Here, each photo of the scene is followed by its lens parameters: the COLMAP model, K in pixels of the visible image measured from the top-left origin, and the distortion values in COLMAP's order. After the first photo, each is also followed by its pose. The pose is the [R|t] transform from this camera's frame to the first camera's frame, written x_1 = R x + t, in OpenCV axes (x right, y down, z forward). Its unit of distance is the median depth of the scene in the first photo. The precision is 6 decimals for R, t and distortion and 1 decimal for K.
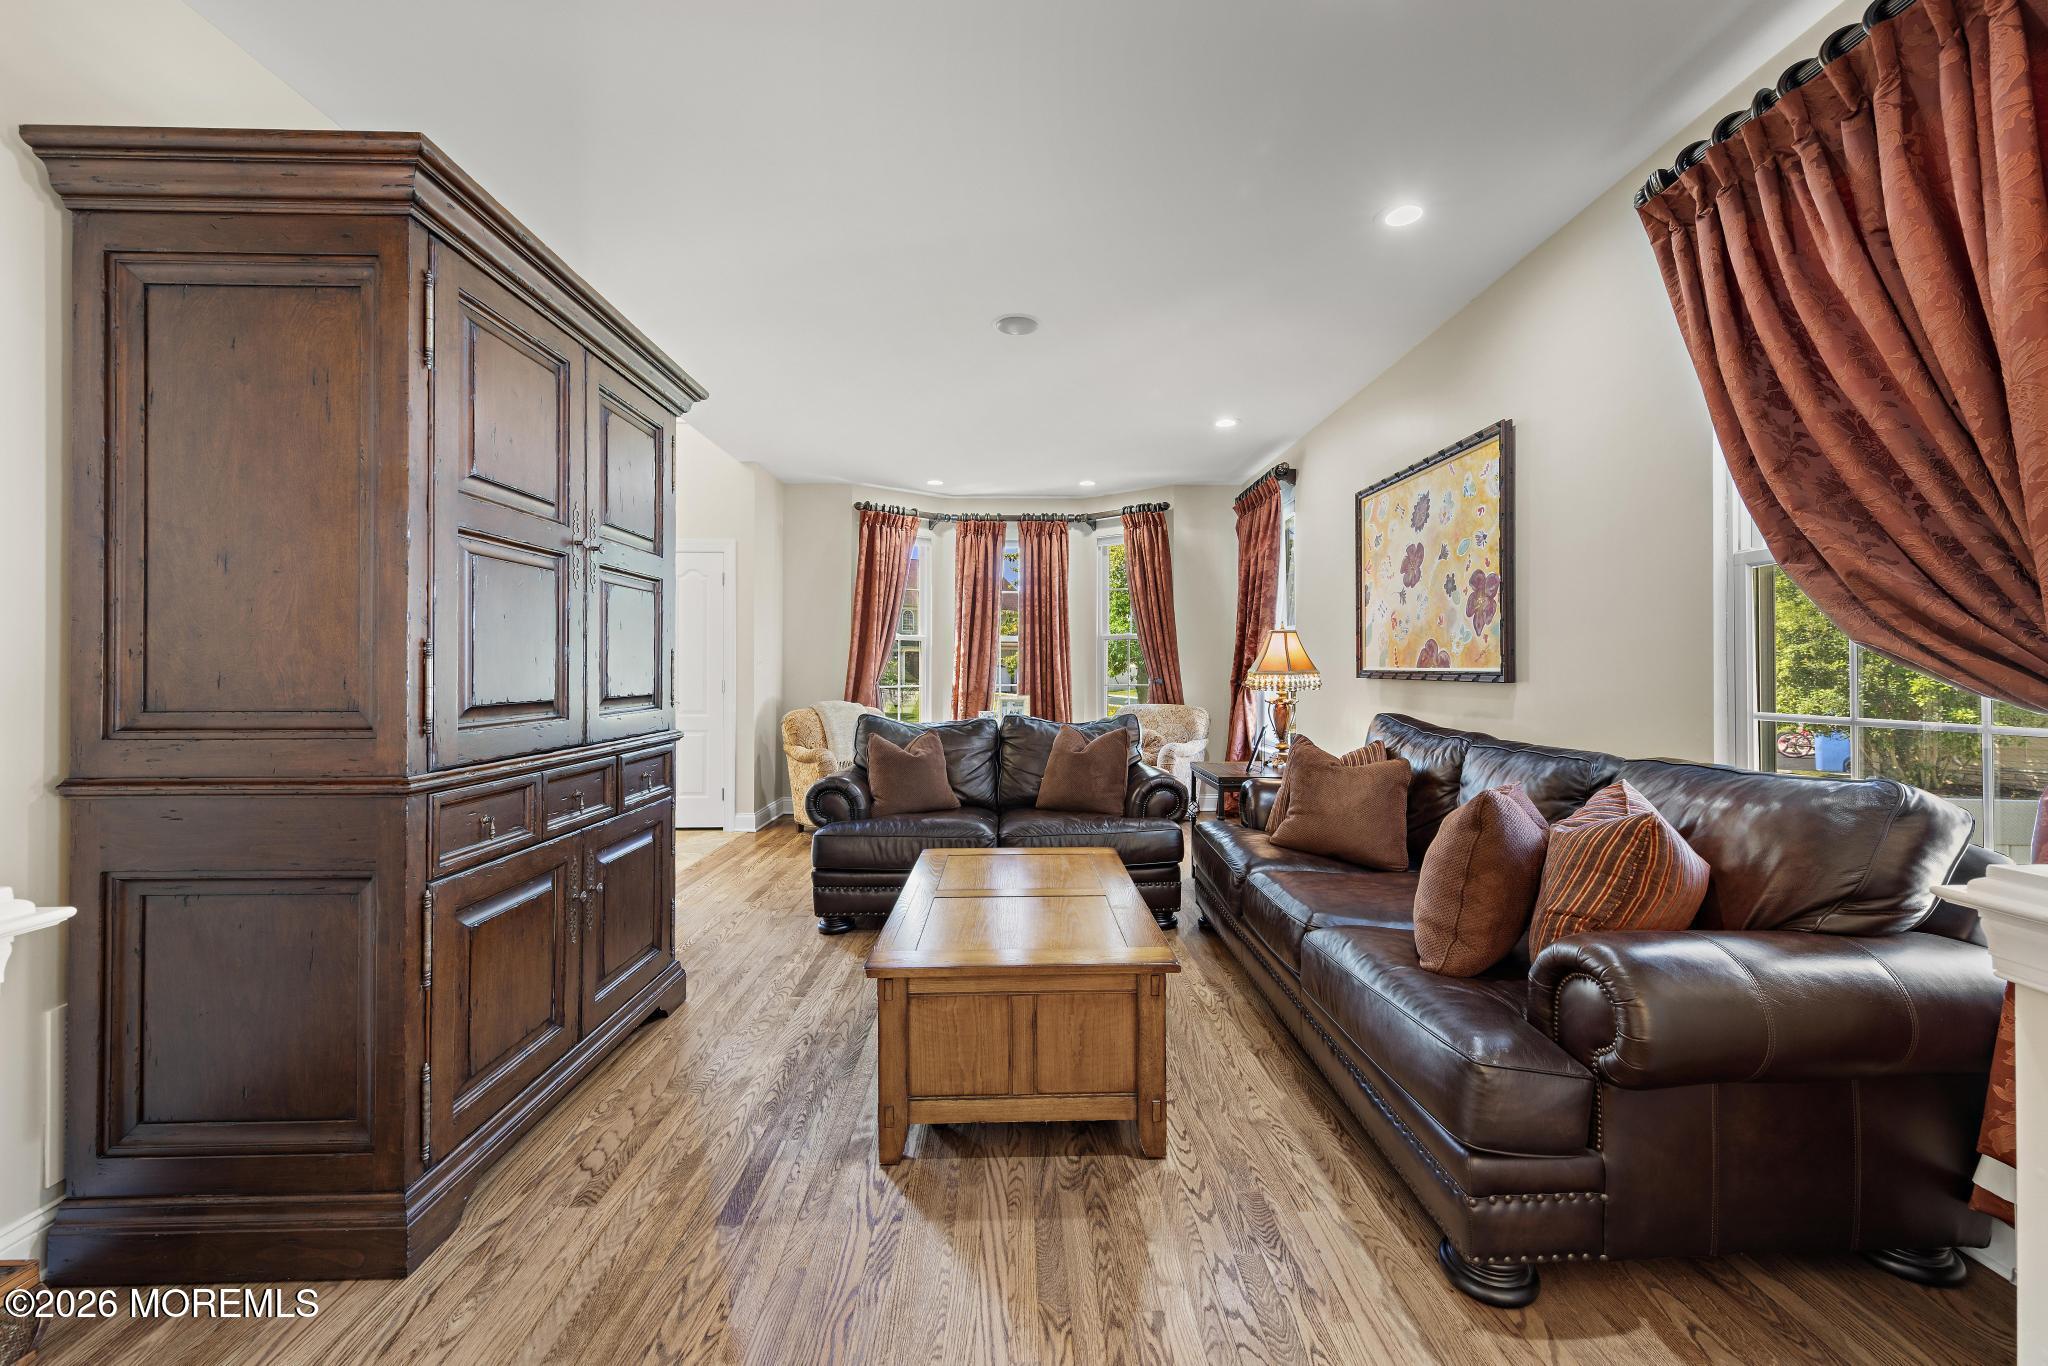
lens RADIAL K [[798.5, 0, 1024.8], [0, 798.5, 672.9], [0, 0, 1]] dist [0.003900, -0.001672]
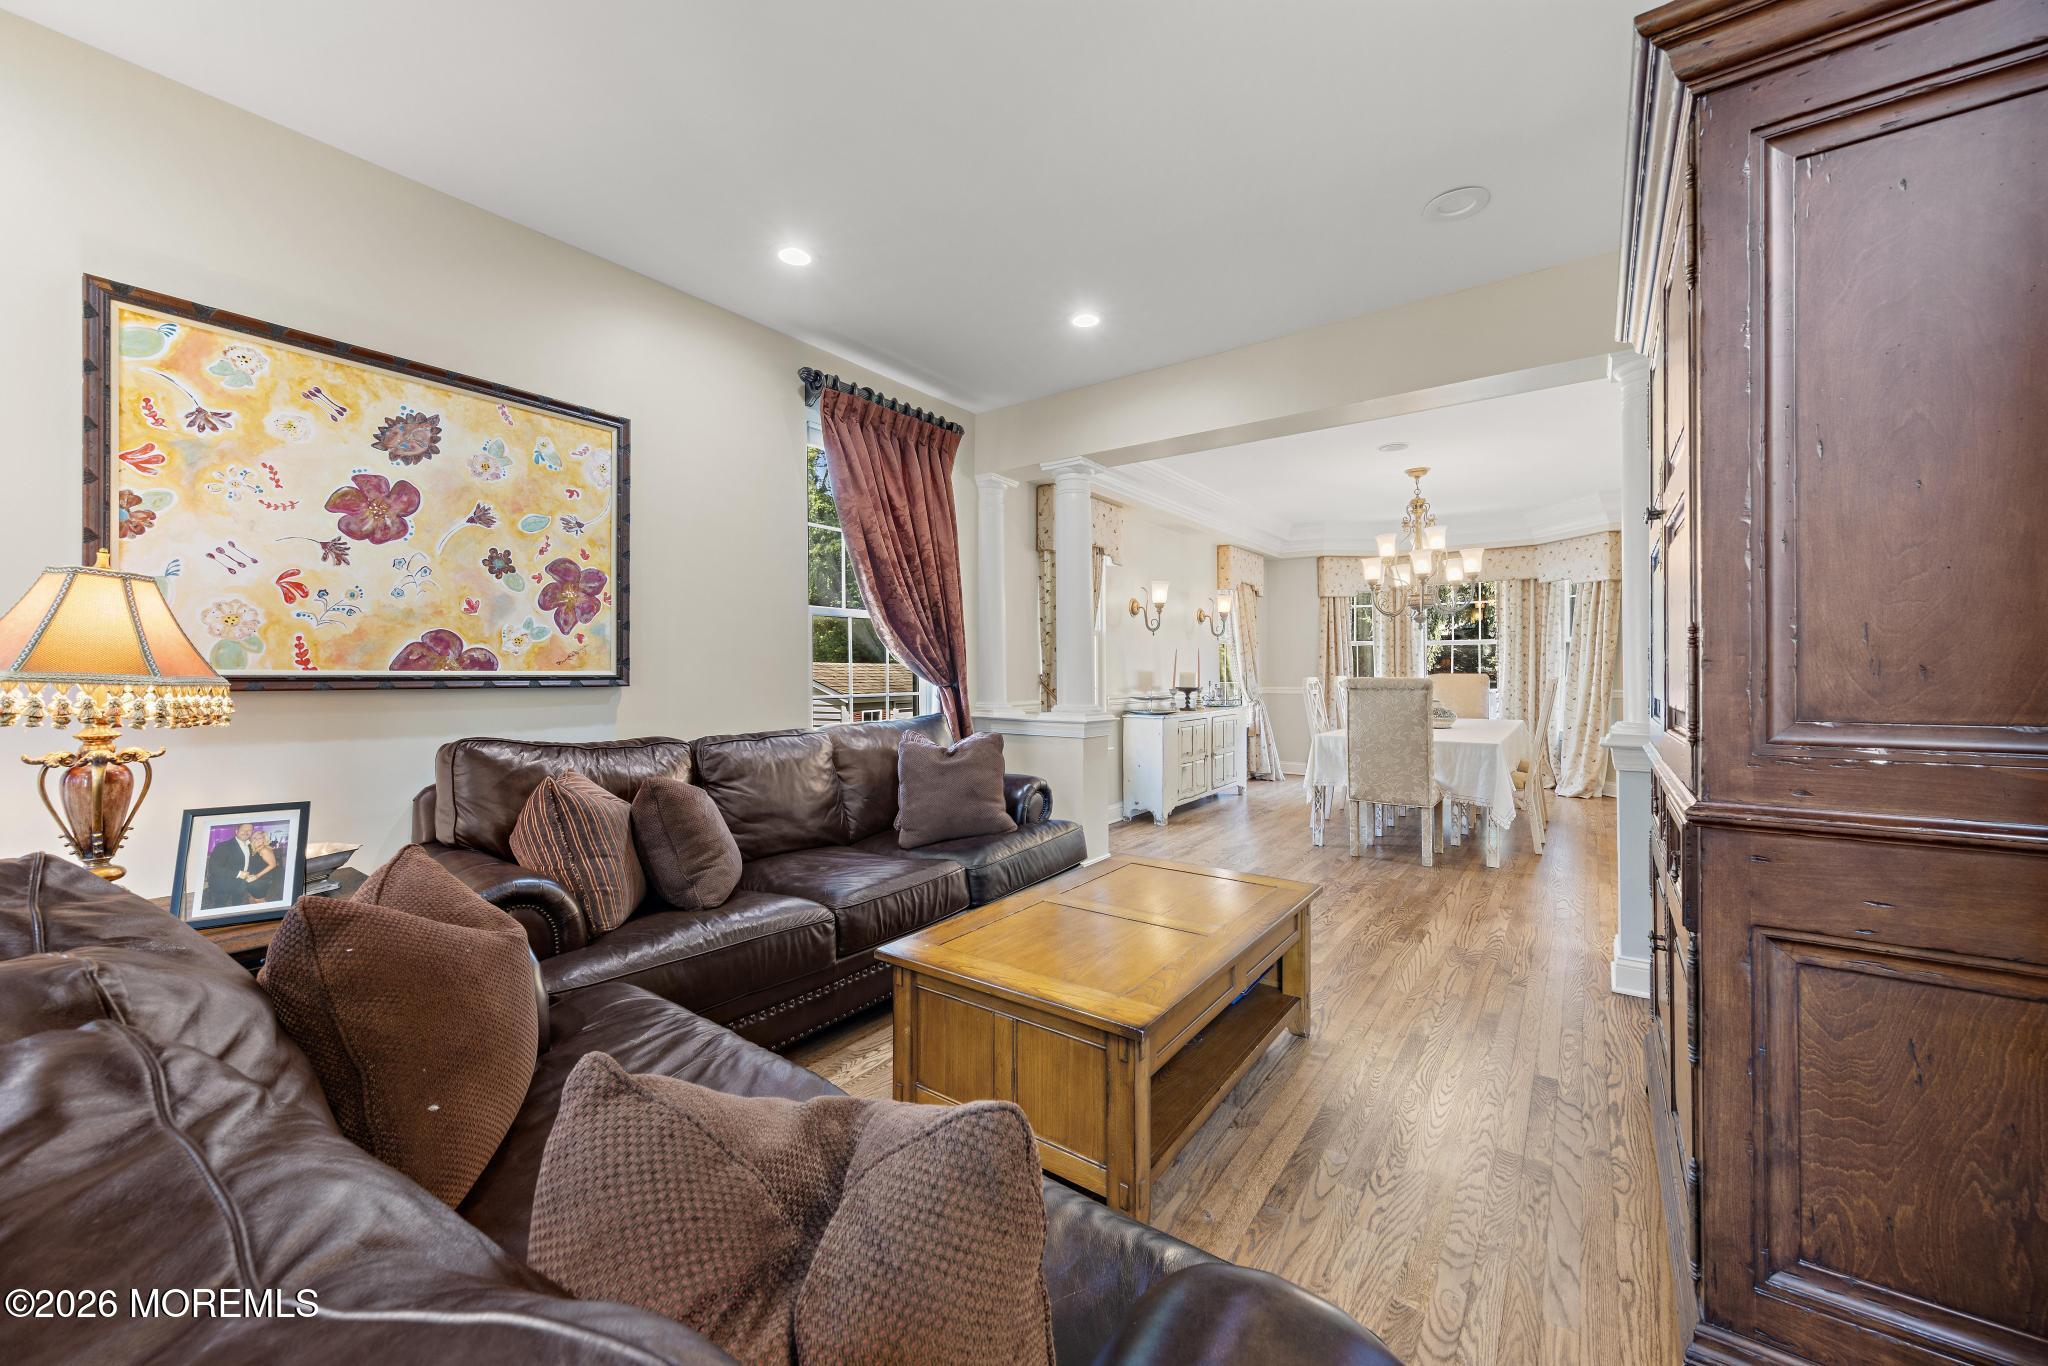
lens RADIAL K [[798.5, 0, 1028.6], [0, 798.5, 680.4], [0, 0, 1]] dist [0.003900, -0.001672]
pose [[-0.807371, -0.000821, 0.590044, -0.349079], [0.008081, 0.999890, 0.012449, -0.002845], [-0.589989, 0.014819, -0.807275, 1.384203]]
